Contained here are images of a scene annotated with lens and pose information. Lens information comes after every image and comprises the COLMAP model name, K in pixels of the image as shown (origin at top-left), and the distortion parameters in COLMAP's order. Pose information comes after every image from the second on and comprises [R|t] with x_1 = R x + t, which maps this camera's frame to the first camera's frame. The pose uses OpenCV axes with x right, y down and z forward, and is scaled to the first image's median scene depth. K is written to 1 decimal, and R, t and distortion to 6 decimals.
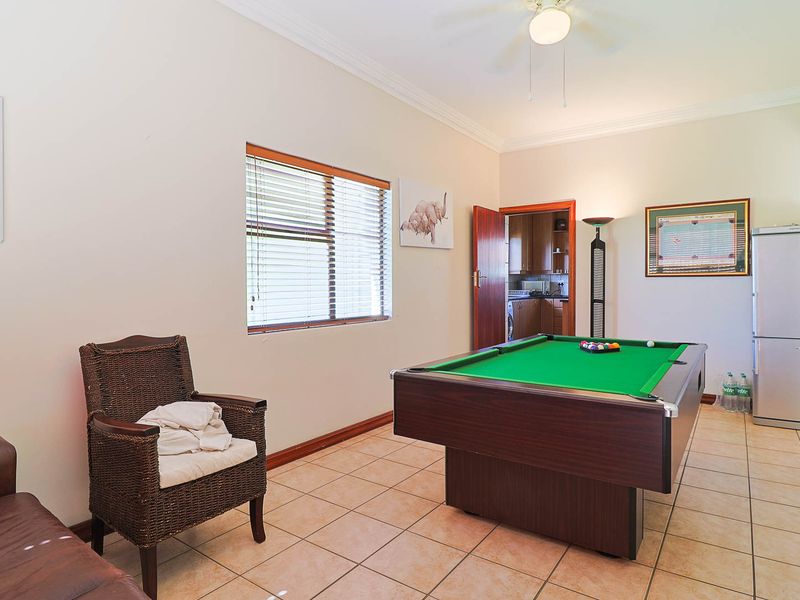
lens RADIAL K [[476.3, 0, 399.7], [0, 476.3, 297.4], [0, 0, 1]] dist [-0.001156, -0.001845]
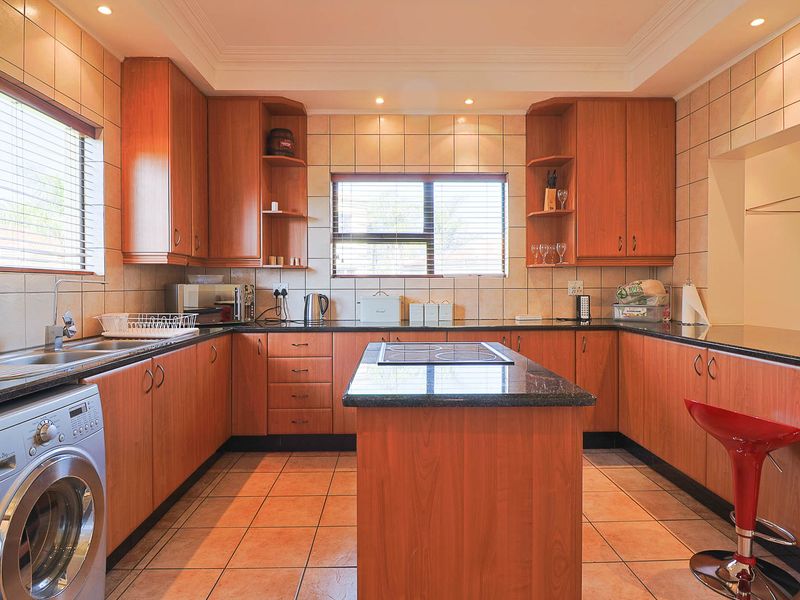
lens RADIAL K [[476.3, 0, 398.6], [0, 476.3, 296.2], [0, 0, 1]] dist [-0.001156, -0.001845]
pose [[0.807820, -0.006917, 0.589389, 0.182545], [0.005034, 0.999976, 0.004836, -0.026620], [-0.589408, -0.000939, 0.807835, 0.622198]]
